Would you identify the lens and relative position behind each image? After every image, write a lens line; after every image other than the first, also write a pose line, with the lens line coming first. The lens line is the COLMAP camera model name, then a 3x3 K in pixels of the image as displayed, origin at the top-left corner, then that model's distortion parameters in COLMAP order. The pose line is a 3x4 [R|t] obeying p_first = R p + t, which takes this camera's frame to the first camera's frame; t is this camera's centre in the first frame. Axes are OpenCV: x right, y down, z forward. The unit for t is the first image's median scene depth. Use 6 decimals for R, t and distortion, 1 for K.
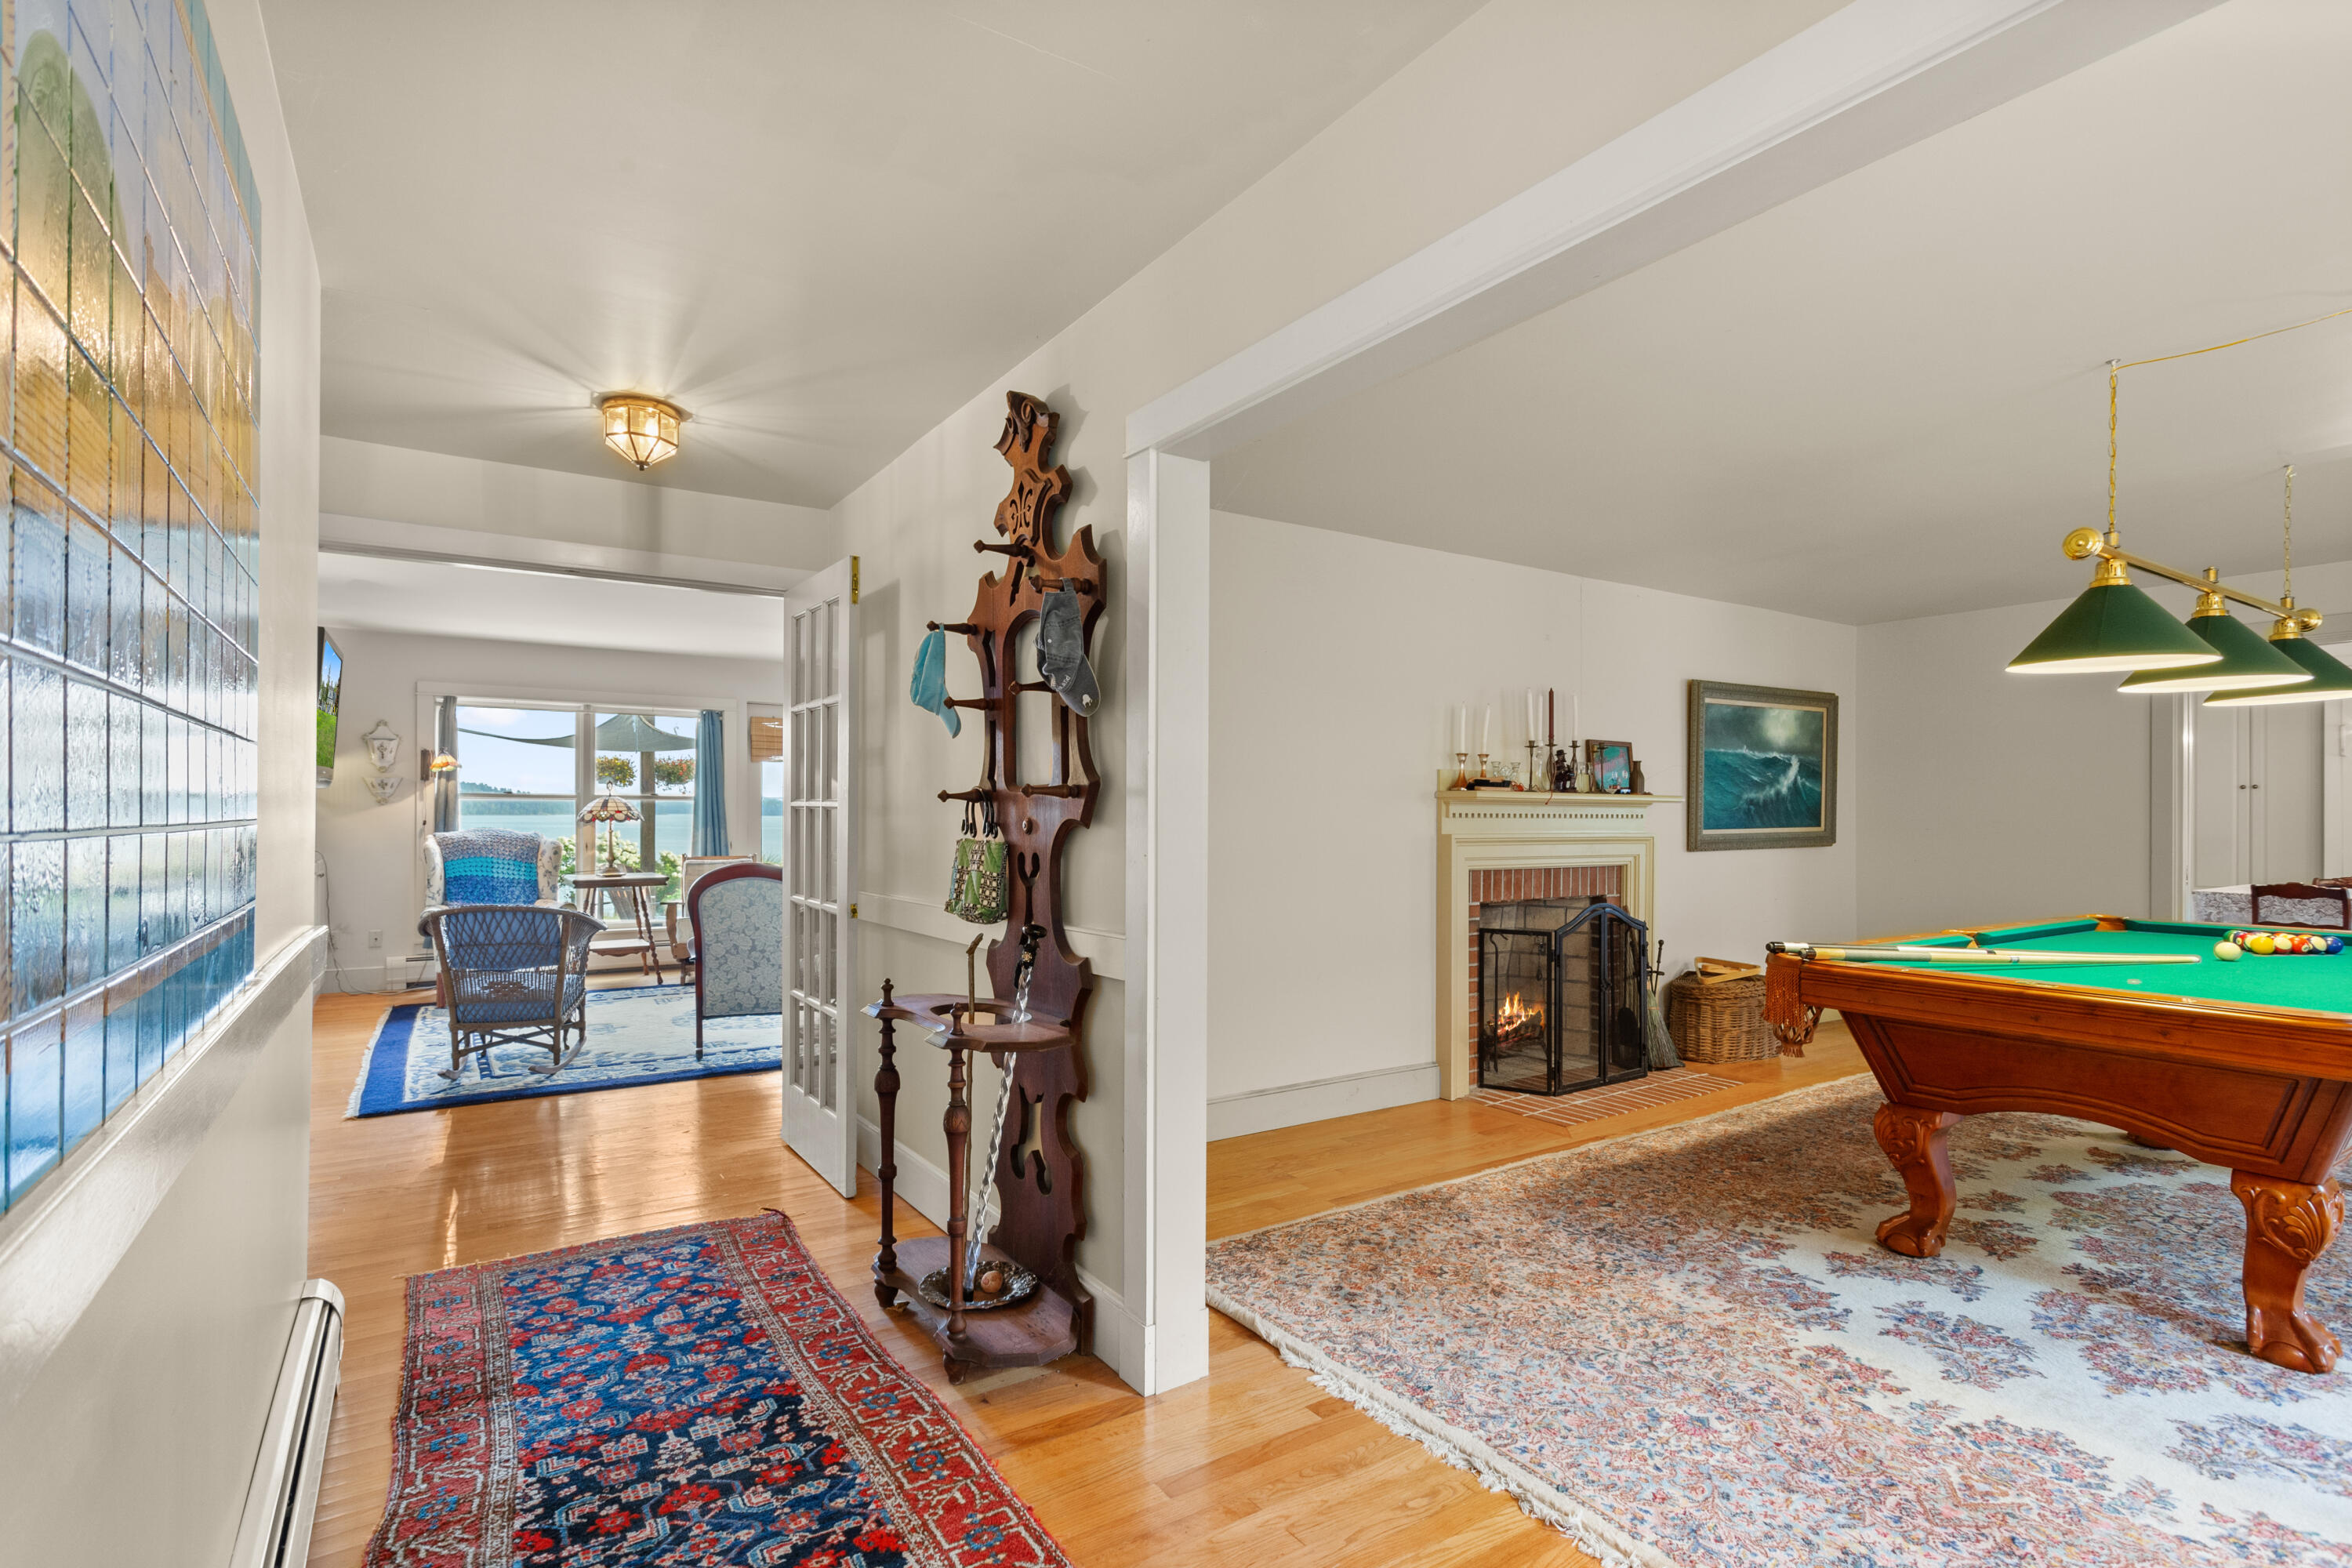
lens RADIAL K [[1118.9, 0, 1169.1], [0, 1118.9, 808.8], [0, 0, 1]] dist [-0.000980, 0.000604]
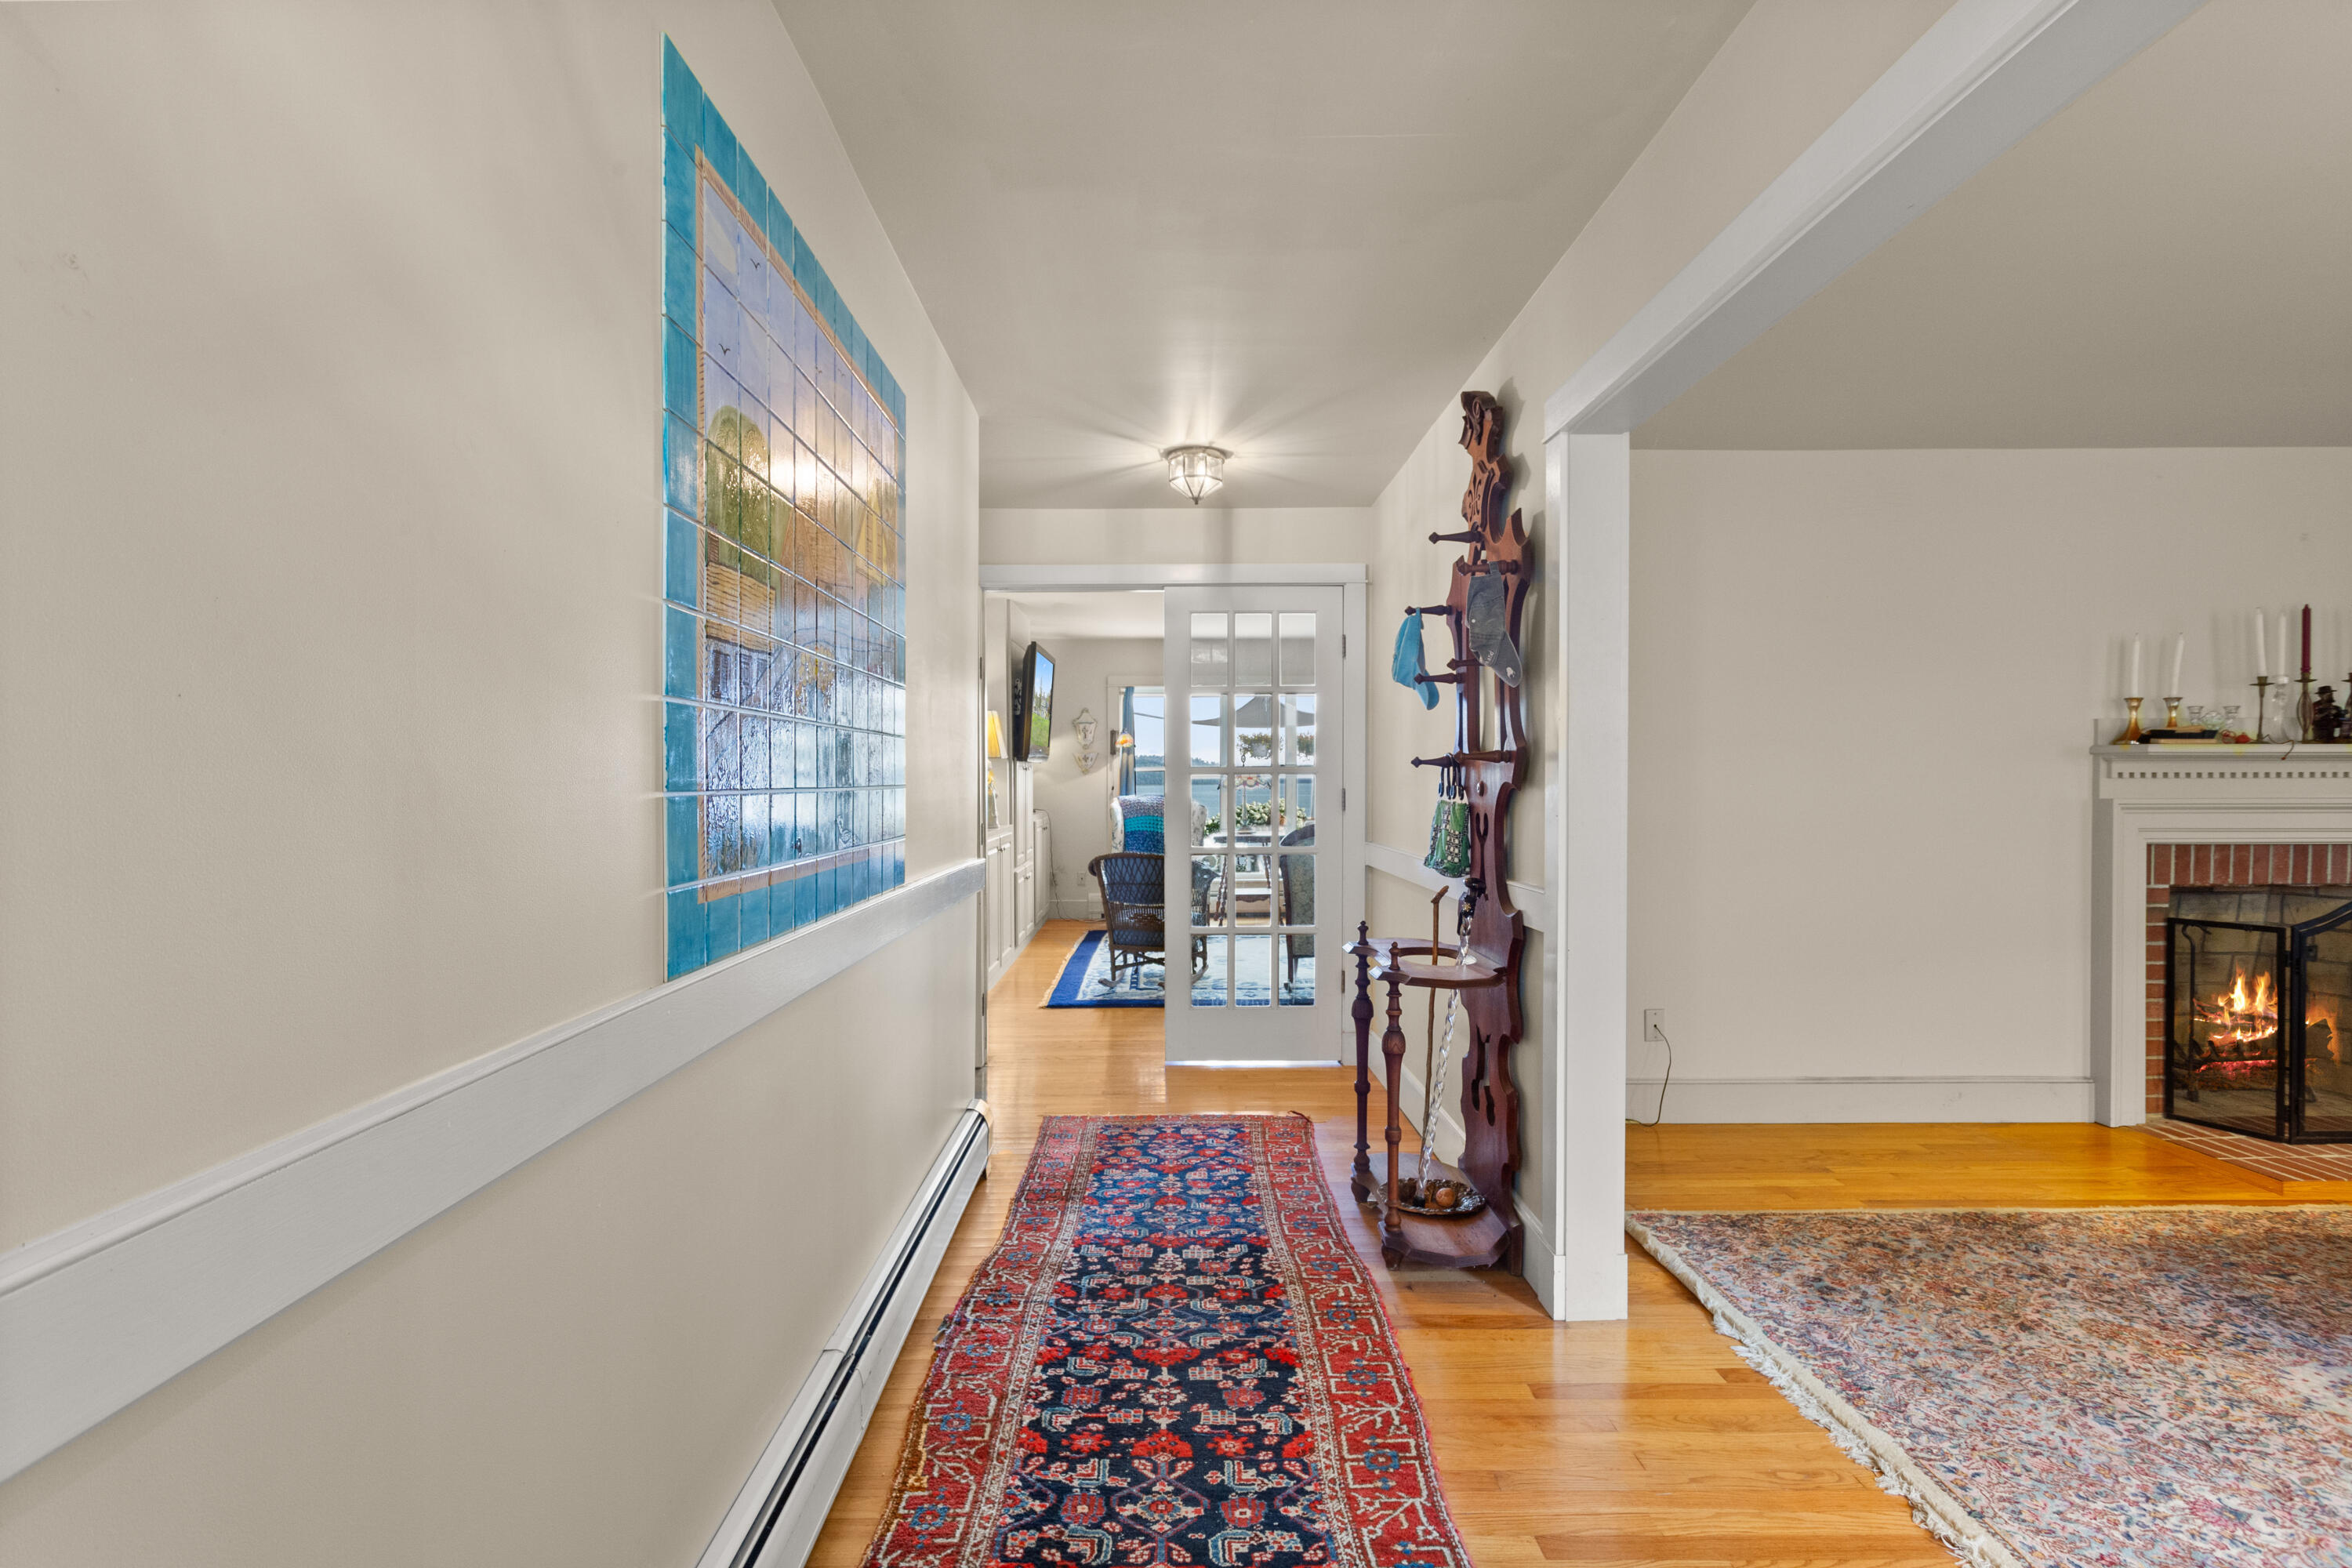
lens RADIAL K [[1118.9, 0, 1176.6], [0, 1118.9, 780.4], [0, 0, 1]] dist [-0.000980, 0.000604]
pose [[0.843817, -0.006256, -0.536594, 0.204167], [0.009376, 0.999951, 0.003086, 0.001260], [0.536549, -0.007635, 0.843835, -0.077692]]
